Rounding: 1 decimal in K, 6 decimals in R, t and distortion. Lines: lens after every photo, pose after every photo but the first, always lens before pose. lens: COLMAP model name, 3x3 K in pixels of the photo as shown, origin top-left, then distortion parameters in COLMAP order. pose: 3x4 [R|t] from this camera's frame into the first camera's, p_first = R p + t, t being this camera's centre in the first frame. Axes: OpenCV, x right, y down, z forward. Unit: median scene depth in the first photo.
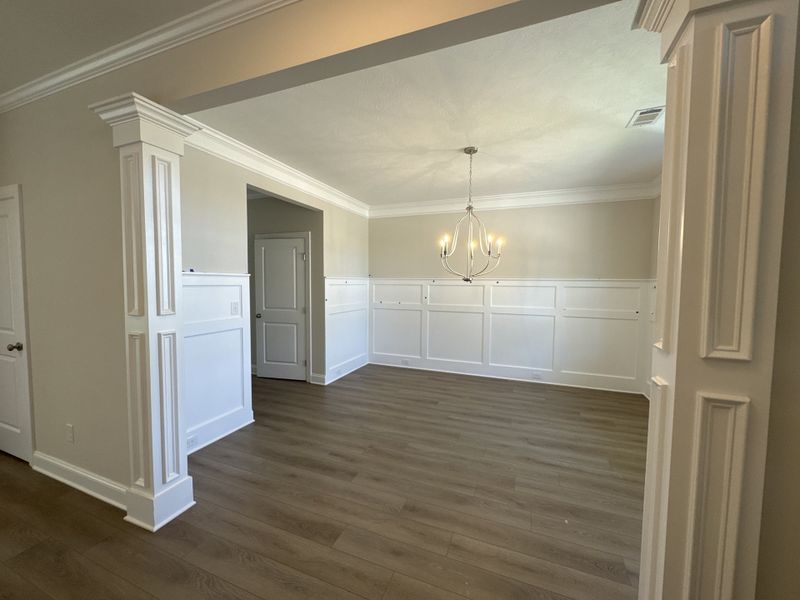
lens RADIAL K [[321.4, 0, 402.1], [0, 321.4, 298.5], [0, 0, 1]] dist [-0.000395, 0.000481]
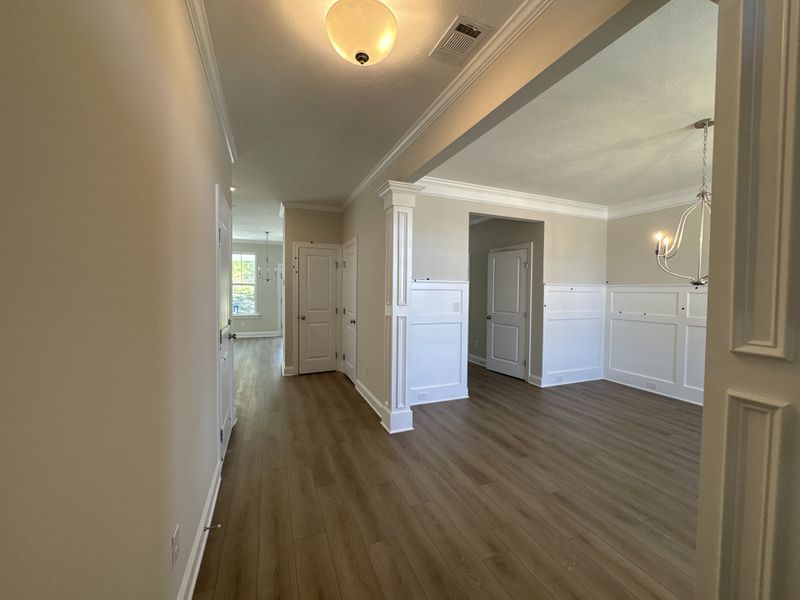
lens RADIAL K [[321.4, 0, 400.5], [0, 321.4, 298.5], [0, 0, 1]] dist [-0.000395, 0.000481]
pose [[0.694793, 0.018342, -0.718976, 0.337033], [-0.042621, 0.998968, -0.015702, 0.031032], [0.717945, 0.041553, 0.694858, -0.115761]]
